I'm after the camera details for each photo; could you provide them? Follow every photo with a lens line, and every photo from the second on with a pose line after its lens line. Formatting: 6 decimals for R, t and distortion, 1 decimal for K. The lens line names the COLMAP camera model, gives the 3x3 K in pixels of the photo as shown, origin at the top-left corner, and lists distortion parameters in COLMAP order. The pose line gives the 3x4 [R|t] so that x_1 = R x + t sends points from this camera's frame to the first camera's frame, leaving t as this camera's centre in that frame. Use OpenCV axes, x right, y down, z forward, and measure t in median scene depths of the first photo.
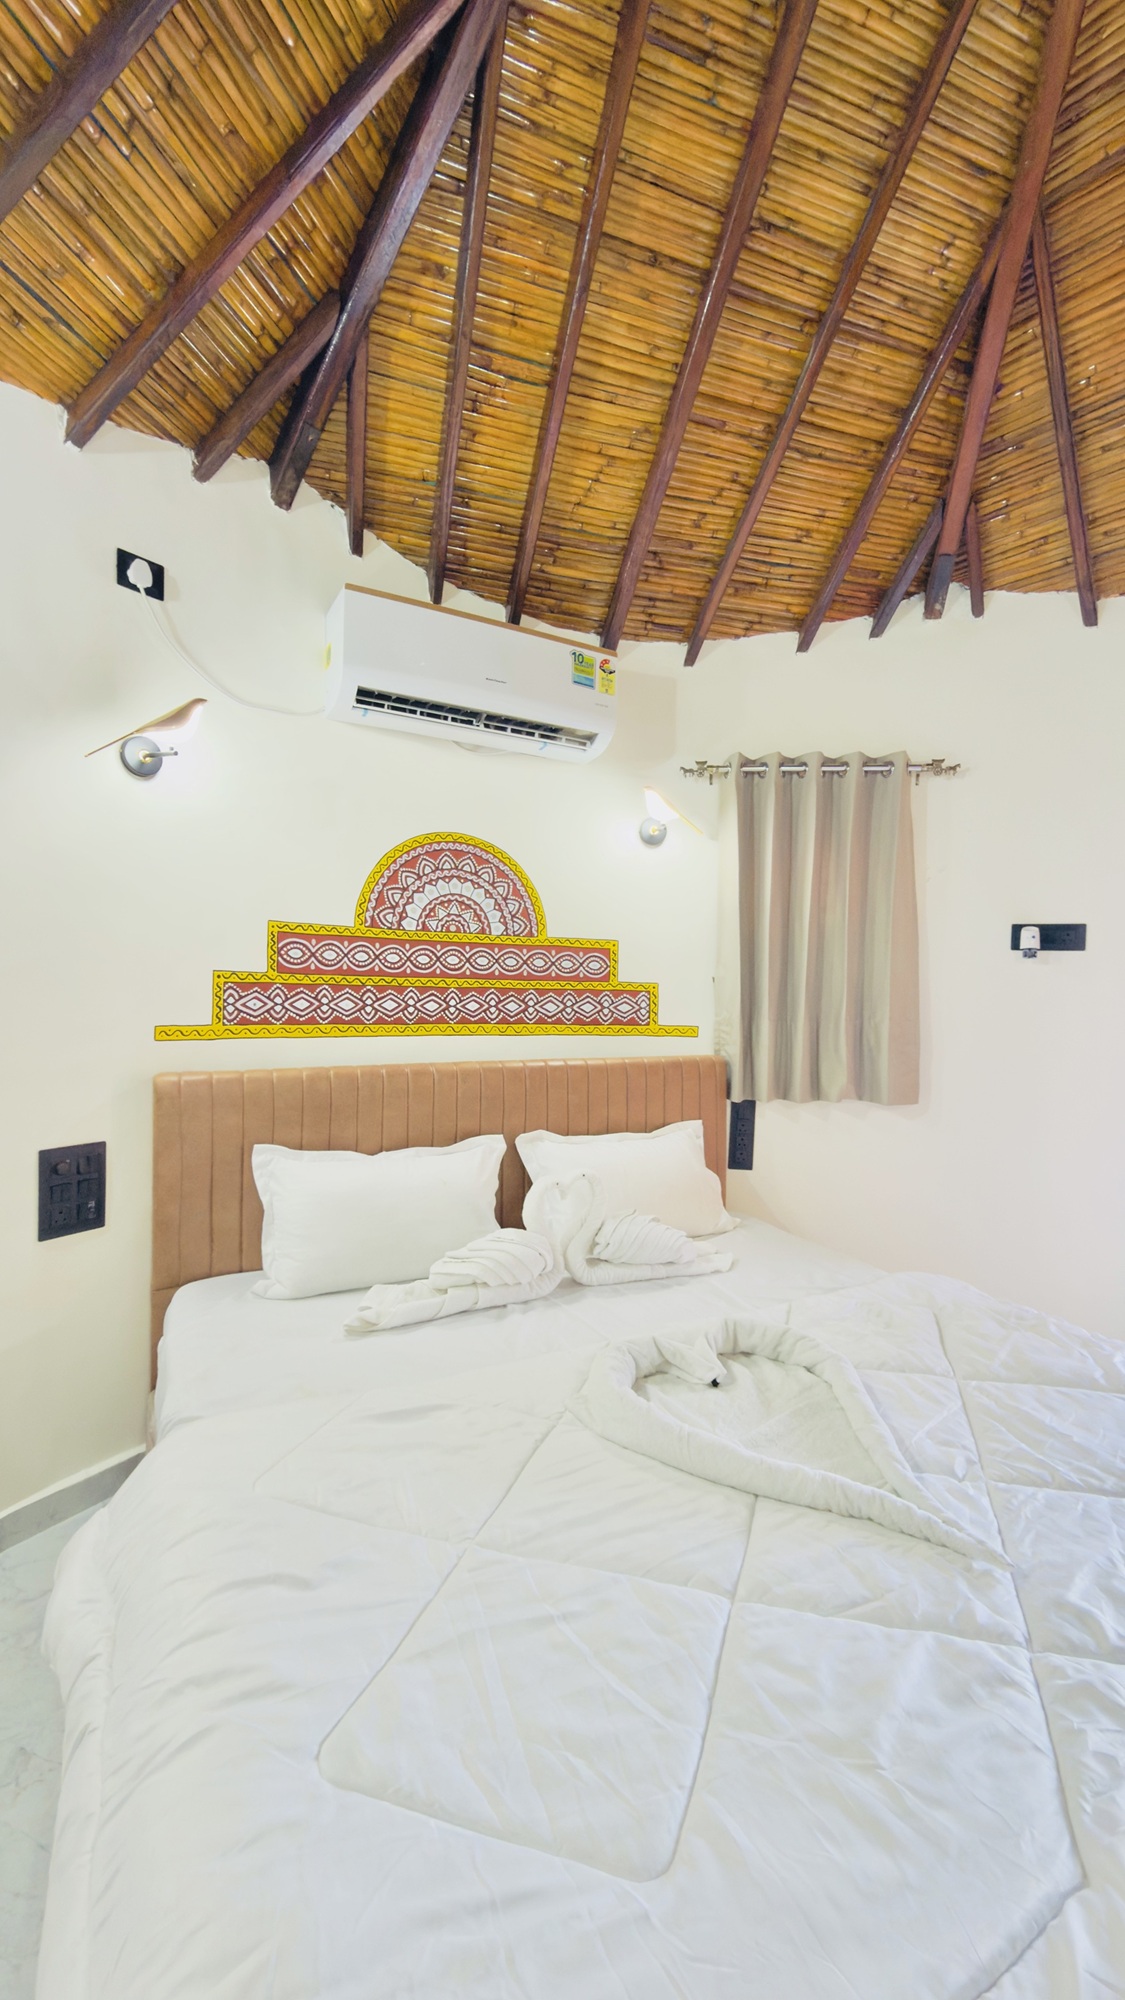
lens RADIAL K [[813.8, 0, 562.5], [0, 813.8, 1000.0], [0, 0, 1]] dist [-0.000203, 0.000126]
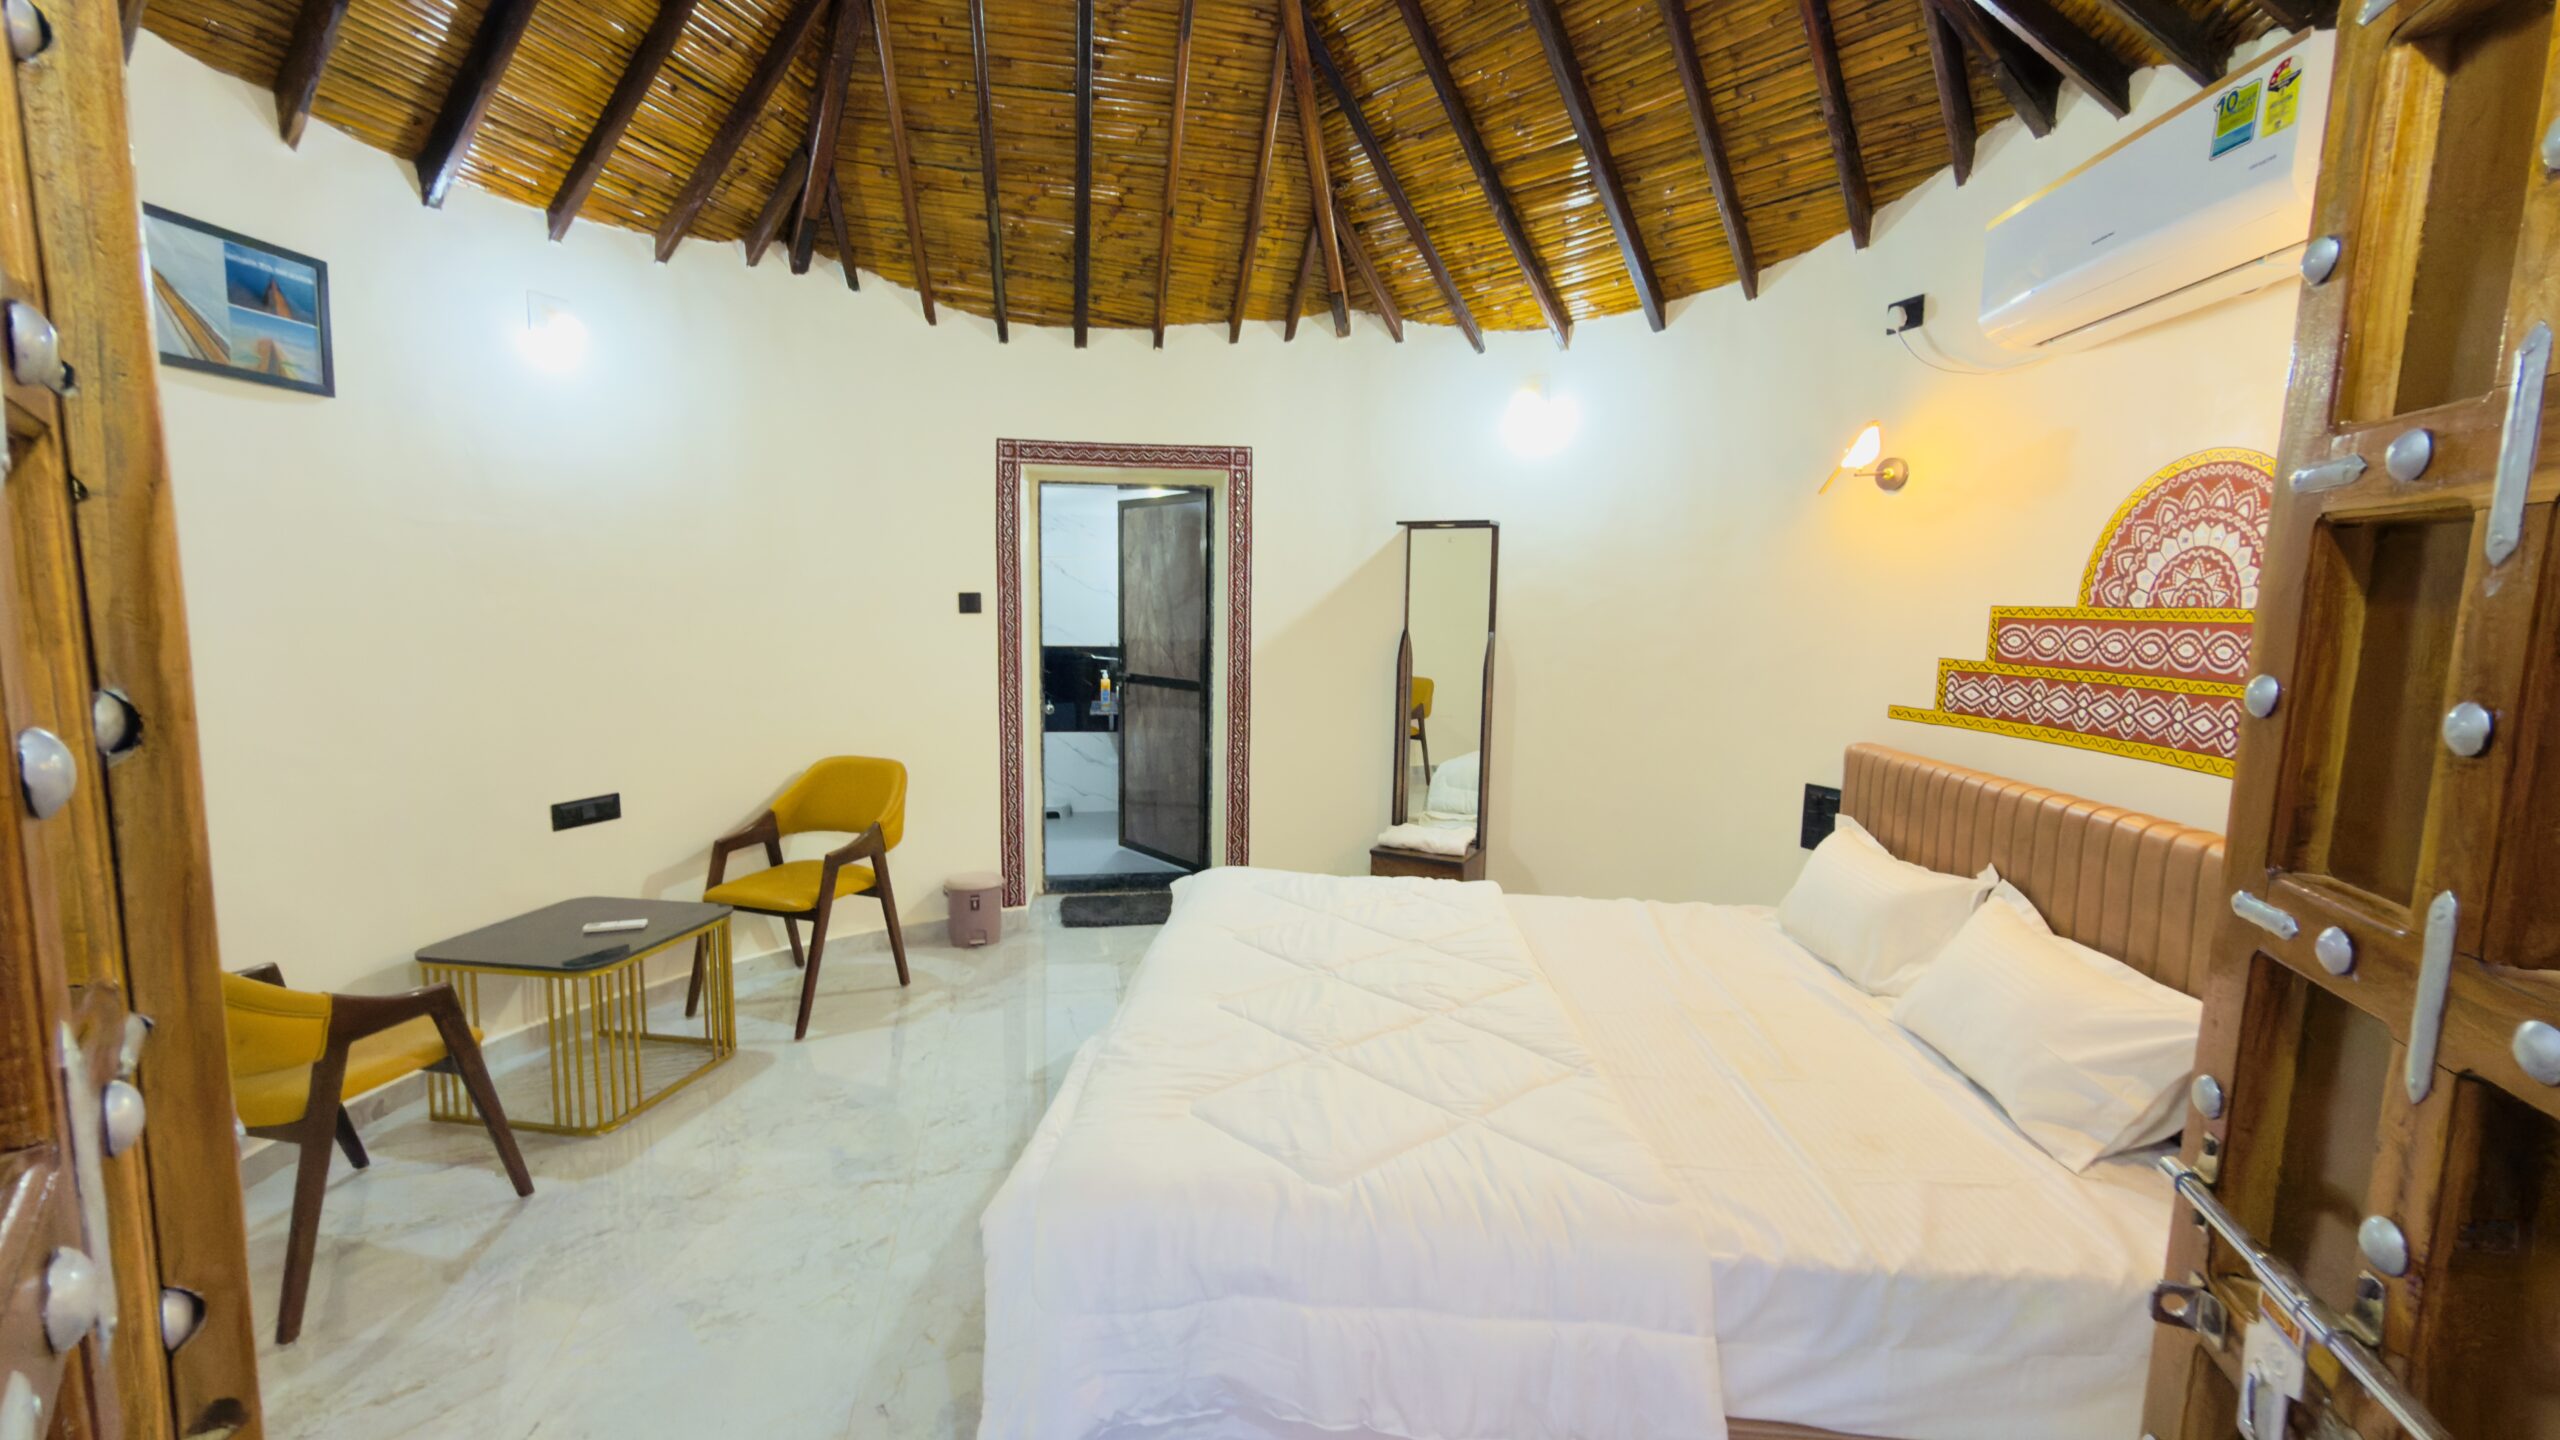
lens RADIAL K [[1041.6, 0, 1280.0], [0, 1041.6, 720.0], [0, 0, 1]] dist [-0.000203, 0.000126]
pose [[-0.549384, 0.062393, -0.833237, 0.996535], [-0.042702, 0.993809, 0.102572, -0.050754], [0.834478, 0.091933, -0.543318, 0.894948]]
